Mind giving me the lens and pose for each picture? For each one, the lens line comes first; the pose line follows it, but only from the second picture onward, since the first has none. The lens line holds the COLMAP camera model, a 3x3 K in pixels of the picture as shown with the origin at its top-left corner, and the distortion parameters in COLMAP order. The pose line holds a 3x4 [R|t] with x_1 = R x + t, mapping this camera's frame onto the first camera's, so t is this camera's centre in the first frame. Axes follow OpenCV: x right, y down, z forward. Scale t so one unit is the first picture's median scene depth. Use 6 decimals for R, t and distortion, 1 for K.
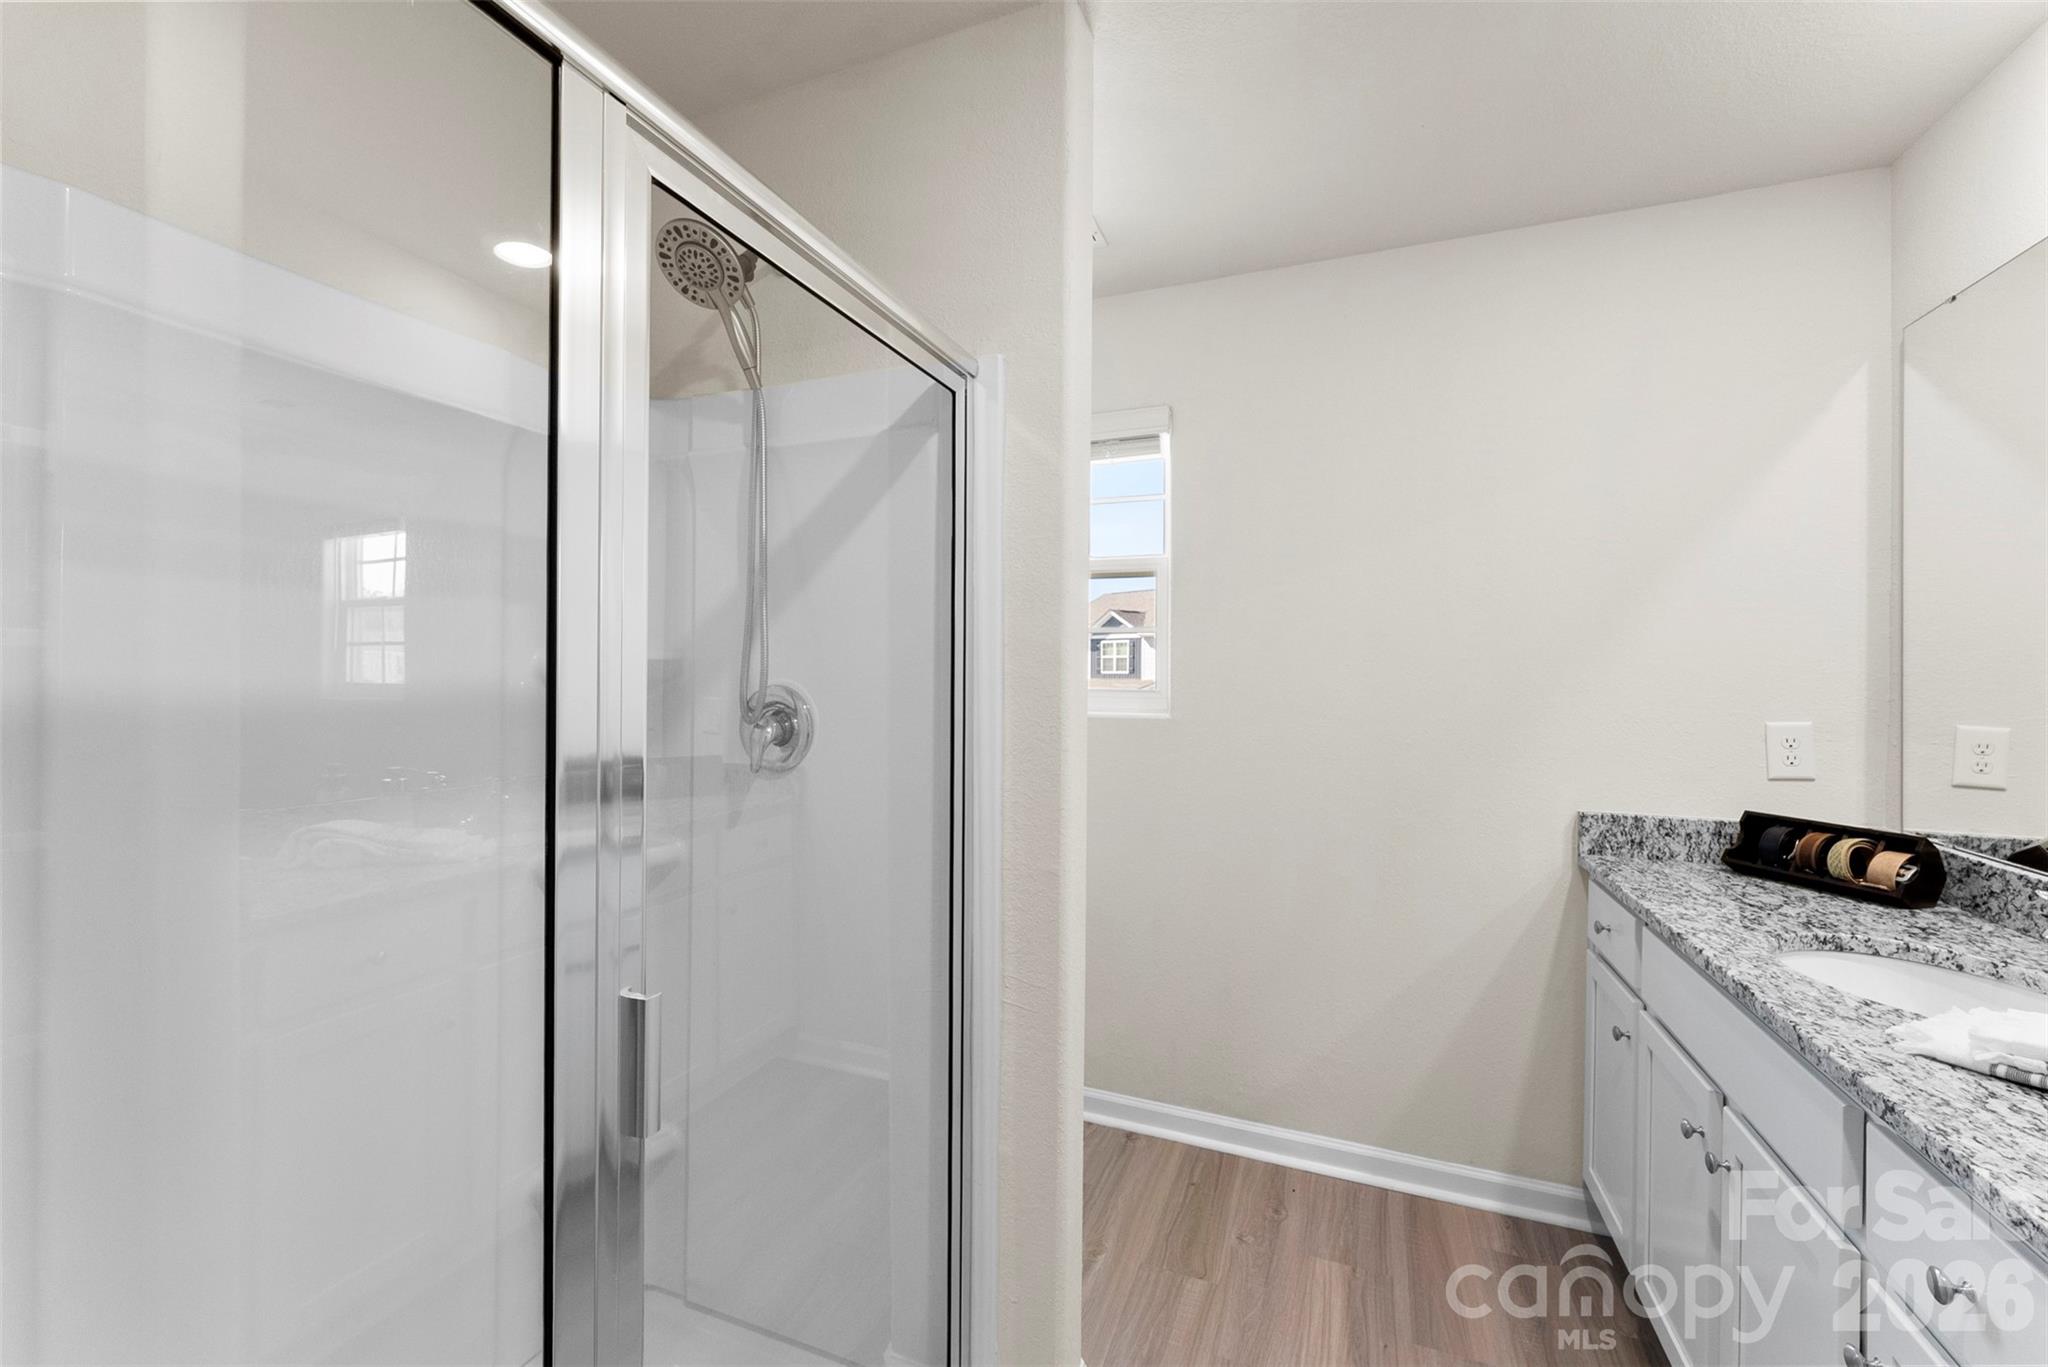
lens RADIAL K [[823.8, 0, 1024.1], [0, 823.8, 679.6], [0, 0, 1]] dist [-0.001893, -0.000064]
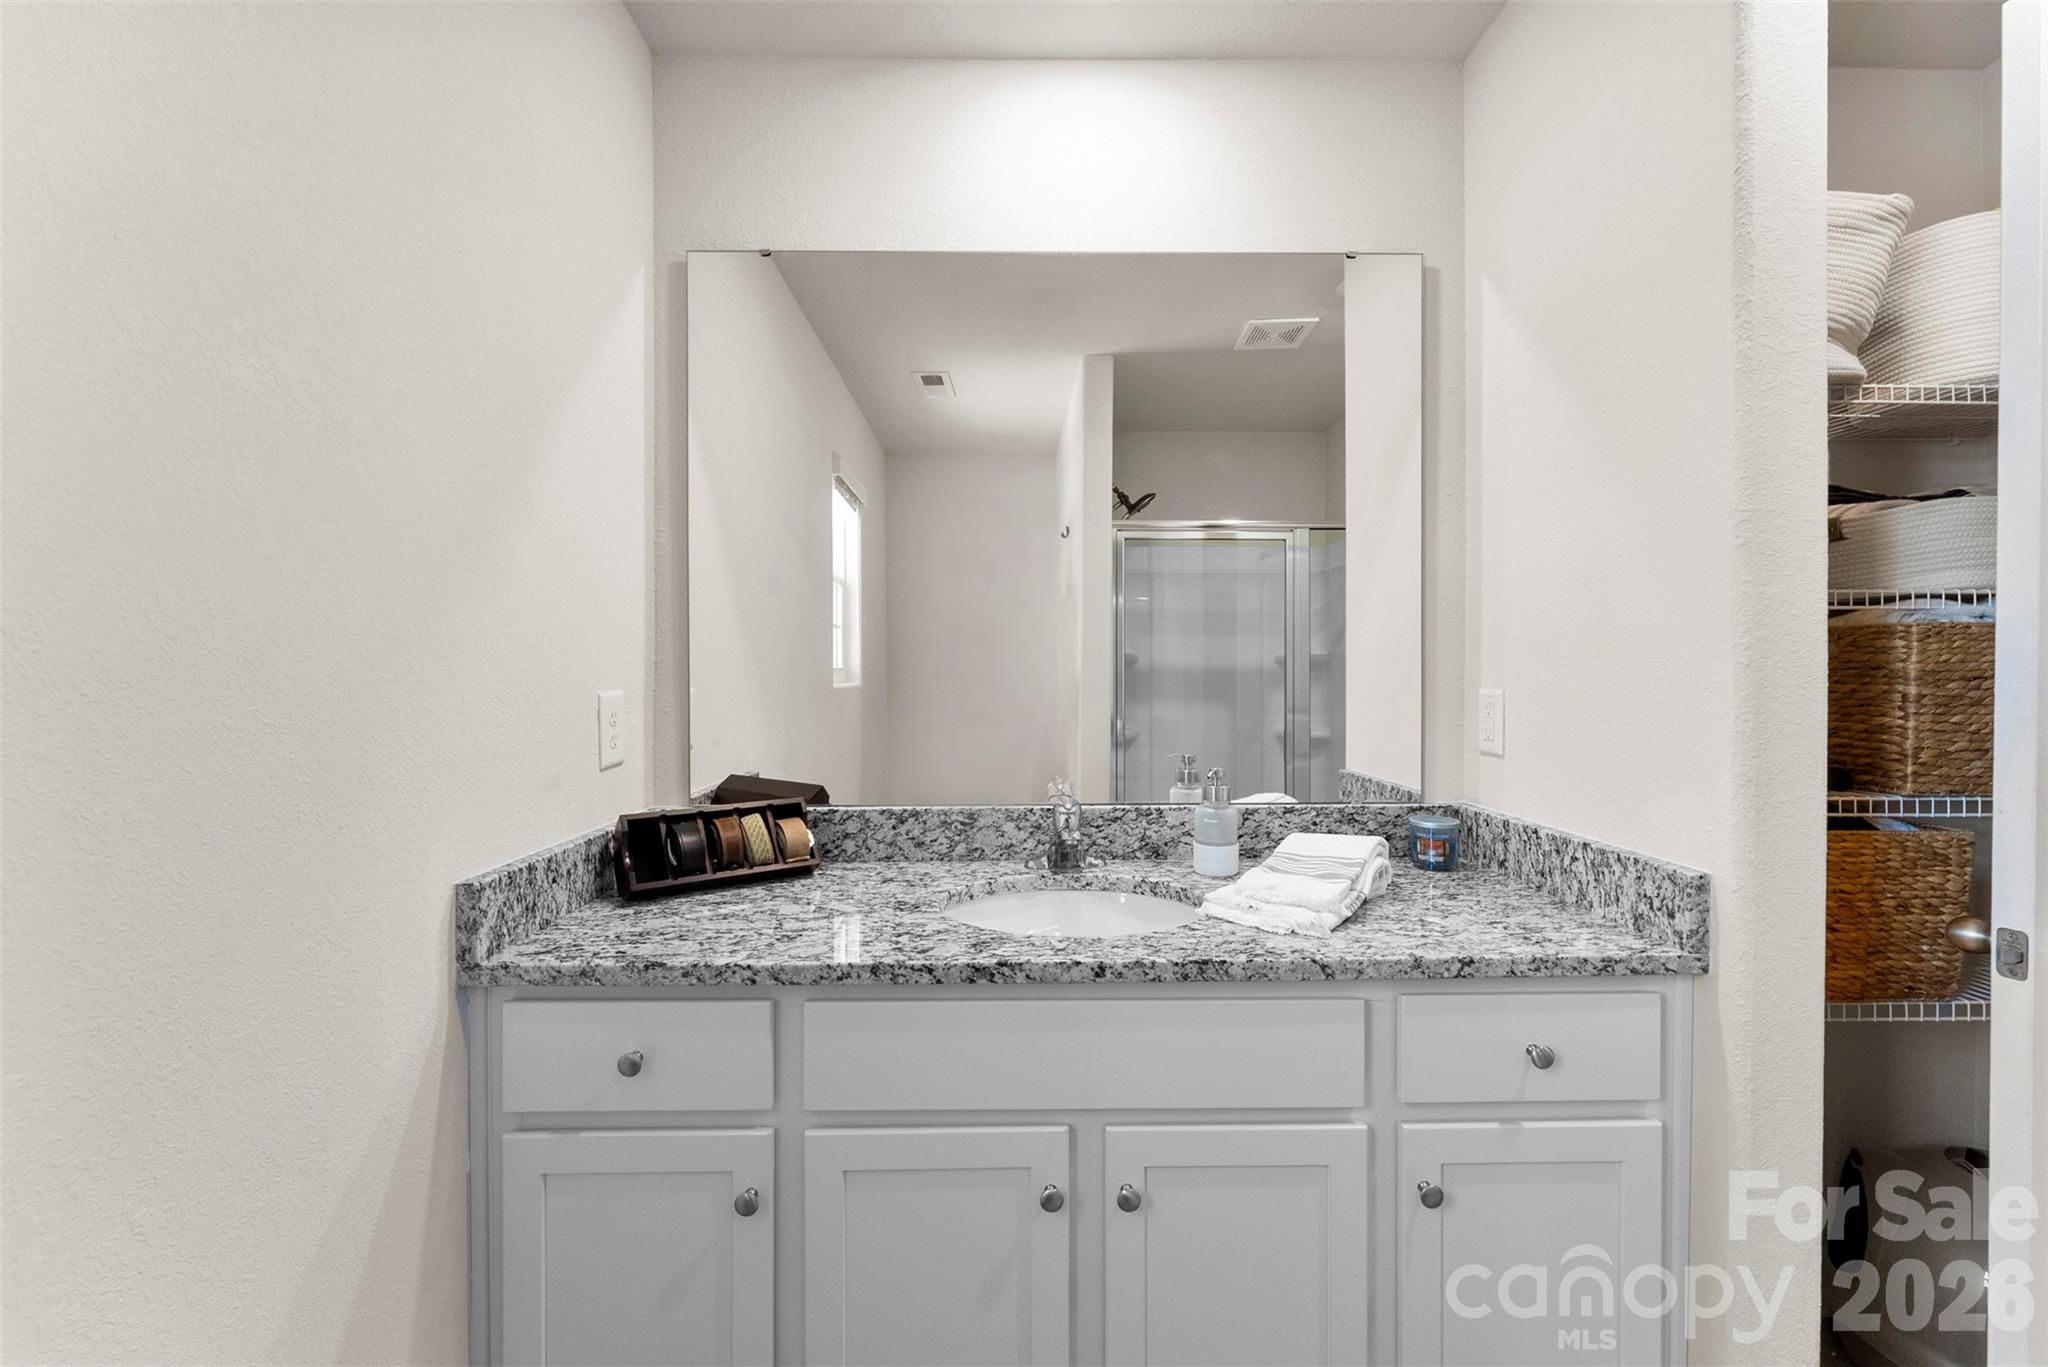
lens RADIAL K [[823.8, 0, 1022.4], [0, 823.8, 674.1], [0, 0, 1]] dist [-0.001893, -0.000064]
pose [[-0.391667, -0.013646, 0.920006, 0.093750], [0.004774, 0.999846, 0.016863, 0.030617], [-0.920094, 0.010997, -0.391542, 1.193391]]
